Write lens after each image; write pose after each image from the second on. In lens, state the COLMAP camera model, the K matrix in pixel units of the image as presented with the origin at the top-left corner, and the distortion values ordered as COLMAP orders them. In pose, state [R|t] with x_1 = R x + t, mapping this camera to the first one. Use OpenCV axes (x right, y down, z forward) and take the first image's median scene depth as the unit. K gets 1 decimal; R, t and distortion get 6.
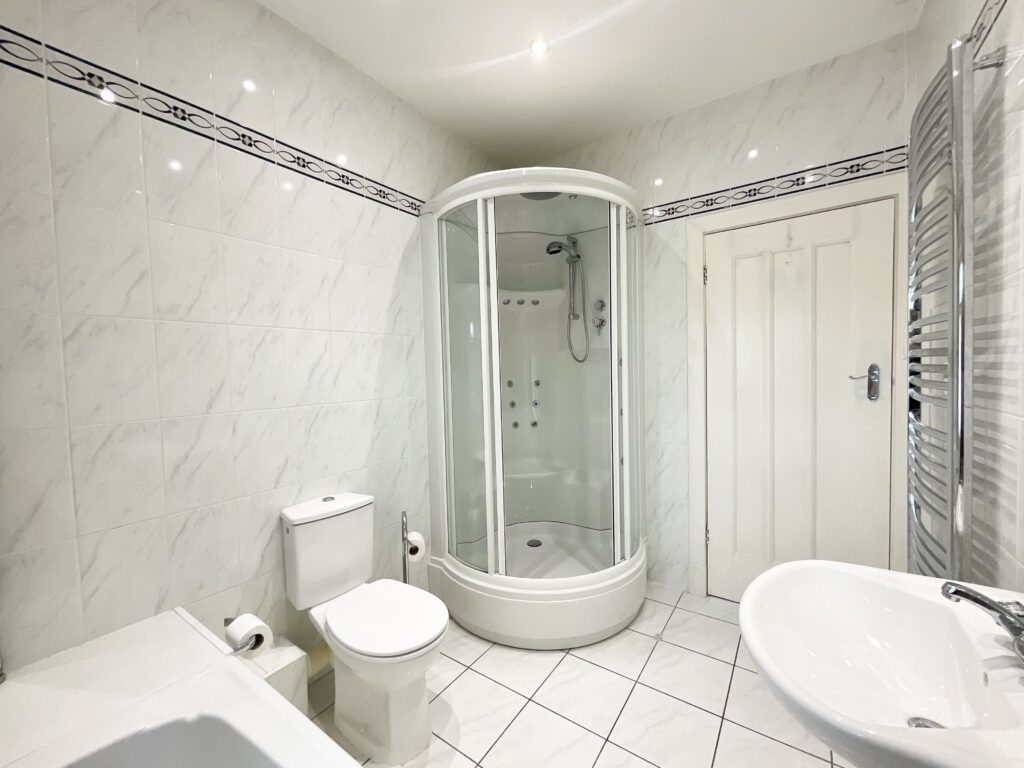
lens RADIAL K [[413.9, 0, 513.6], [0, 413.9, 382.7], [0, 0, 1]] dist [0.001007, 0.000123]
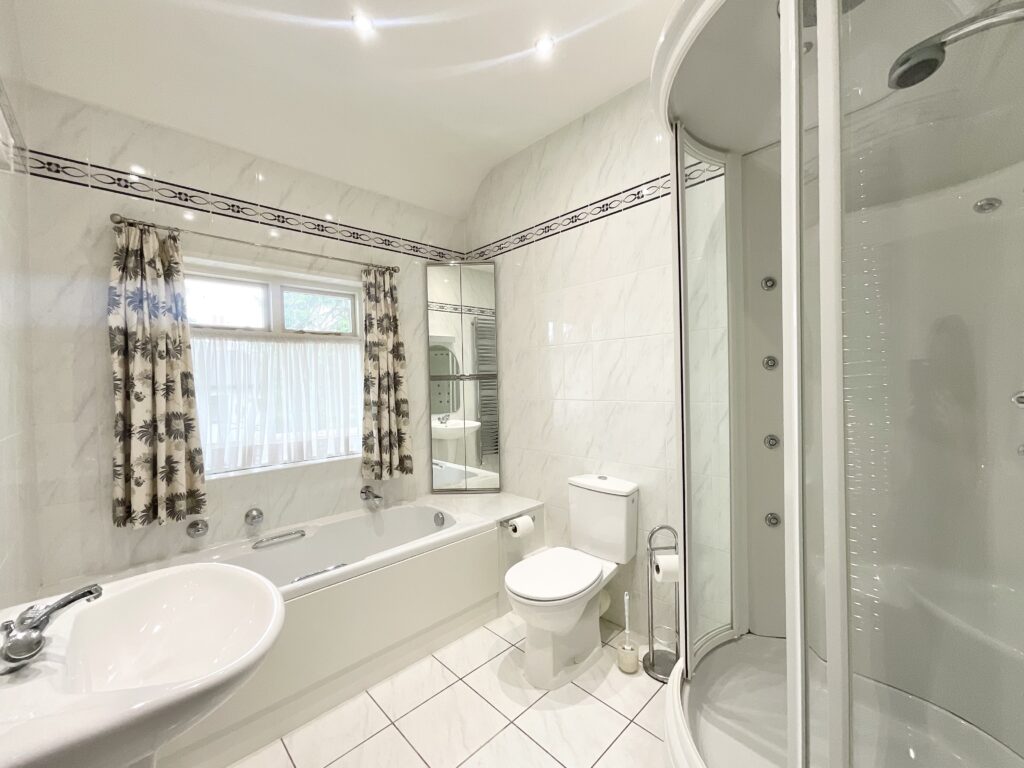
lens RADIAL K [[413.9, 0, 514.0], [0, 413.9, 385.2], [0, 0, 1]] dist [0.001007, 0.000123]
pose [[-0.203307, 0.043067, -0.978167, 0.809440], [-0.002901, 0.999001, 0.044587, -0.048508], [0.979111, 0.011902, -0.202979, 1.003114]]
